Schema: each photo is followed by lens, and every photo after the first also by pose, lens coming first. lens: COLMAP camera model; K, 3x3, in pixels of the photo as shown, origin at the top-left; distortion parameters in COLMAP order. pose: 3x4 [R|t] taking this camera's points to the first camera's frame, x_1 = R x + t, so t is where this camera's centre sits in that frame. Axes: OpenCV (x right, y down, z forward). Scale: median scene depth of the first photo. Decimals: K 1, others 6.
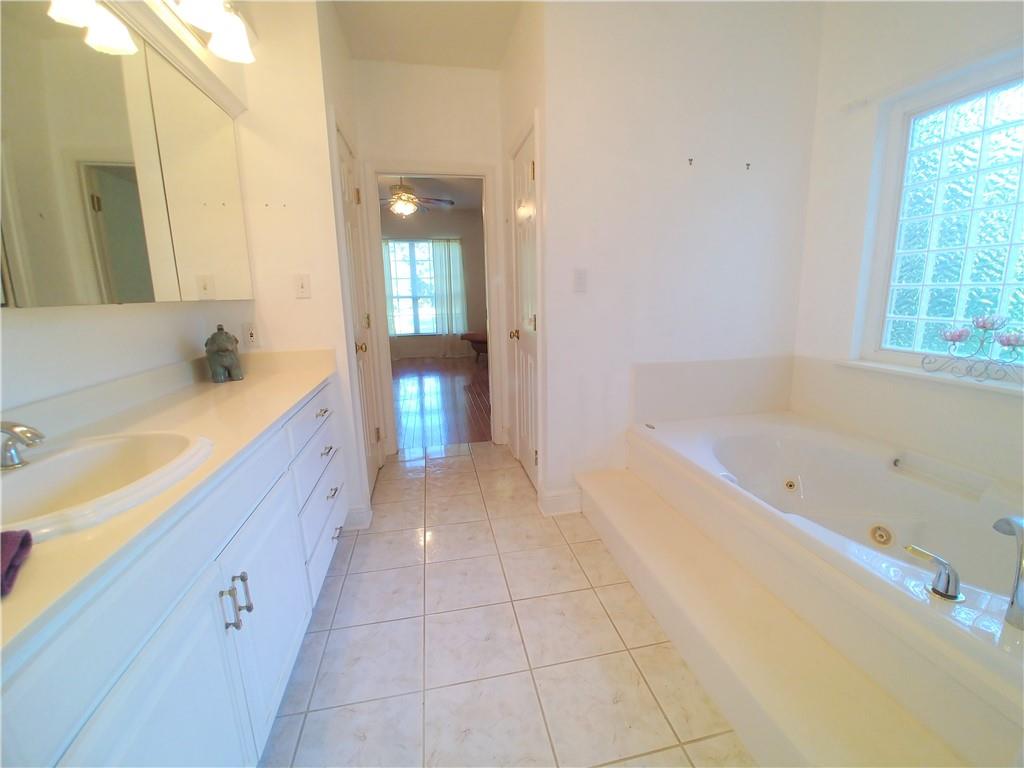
lens RADIAL K [[439.7, 0, 531.3], [0, 439.7, 379.7], [0, 0, 1]] dist [-0.001922, -0.000261]
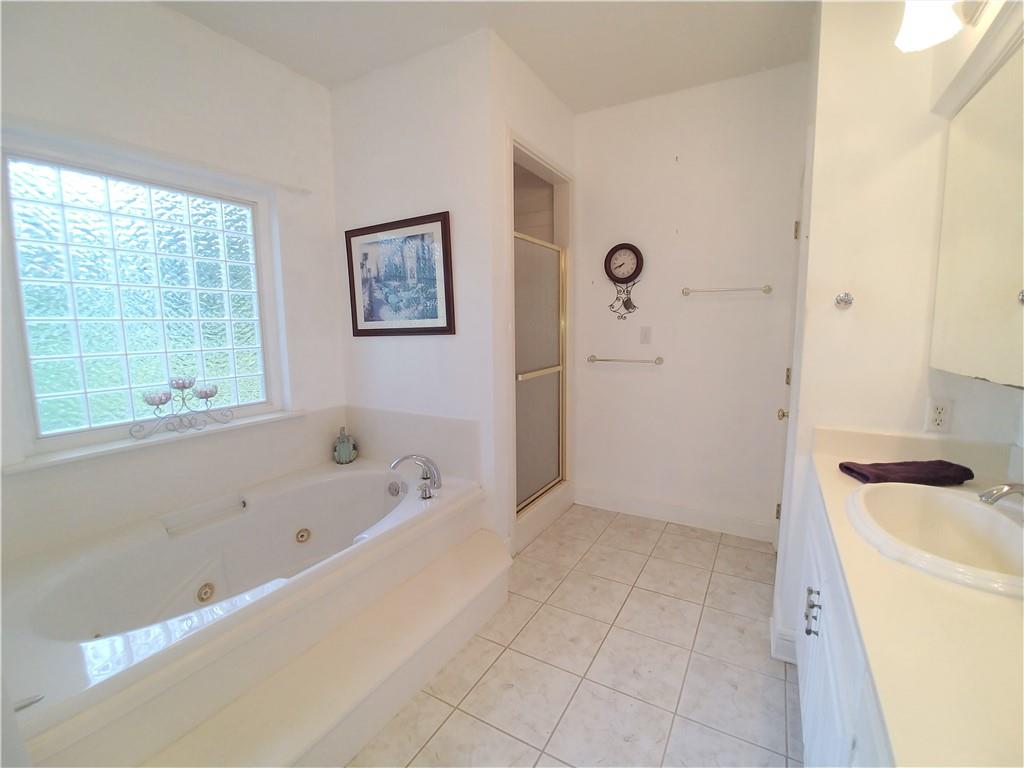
lens RADIAL K [[439.7, 0, 531.3], [0, 439.7, 379.7], [0, 0, 1]] dist [-0.001922, -0.000261]
pose [[-0.739129, -0.077113, 0.669135, -0.511642], [0.147720, 0.950682, 0.272730, -0.351046], [-0.657166, 0.300427, -0.691286, 1.297185]]
